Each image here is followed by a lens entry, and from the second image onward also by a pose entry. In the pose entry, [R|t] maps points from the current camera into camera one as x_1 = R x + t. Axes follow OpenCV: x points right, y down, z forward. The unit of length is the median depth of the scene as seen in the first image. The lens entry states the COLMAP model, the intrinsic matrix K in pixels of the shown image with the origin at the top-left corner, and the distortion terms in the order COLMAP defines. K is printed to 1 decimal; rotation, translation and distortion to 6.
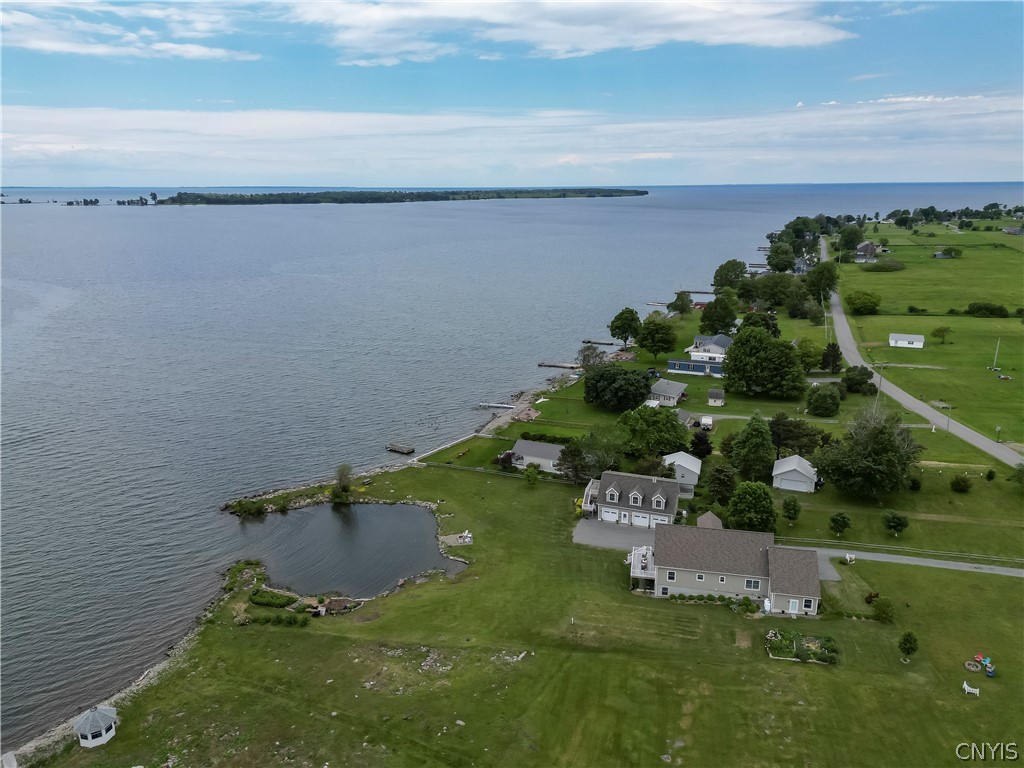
lens RADIAL K [[712.3, 0, 514.8], [0, 712.3, 387.0], [0, 0, 1]] dist [0.049727, -0.033925]
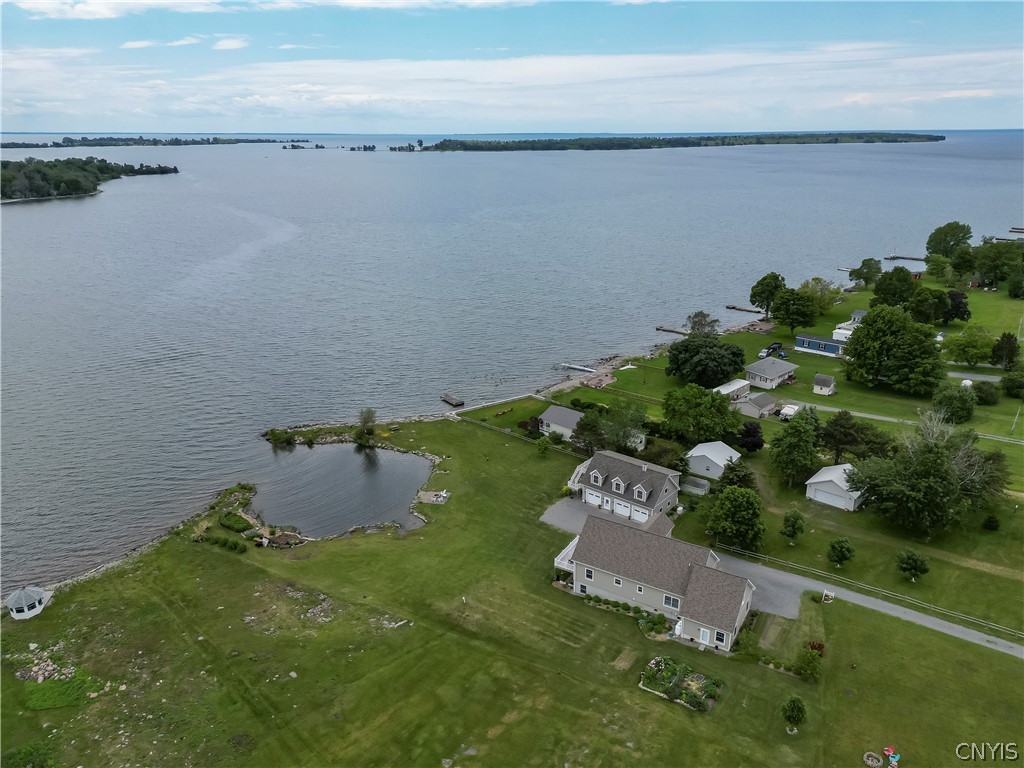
lens RADIAL K [[712.3, 0, 511.9], [0, 712.3, 385.1], [0, 0, 1]] dist [0.049727, -0.033925]
pose [[0.942440, 0.112322, -0.314946, 0.290970], [-0.091321, 0.992545, 0.080714, -0.029279], [0.321664, -0.047307, 0.945671, 0.092556]]
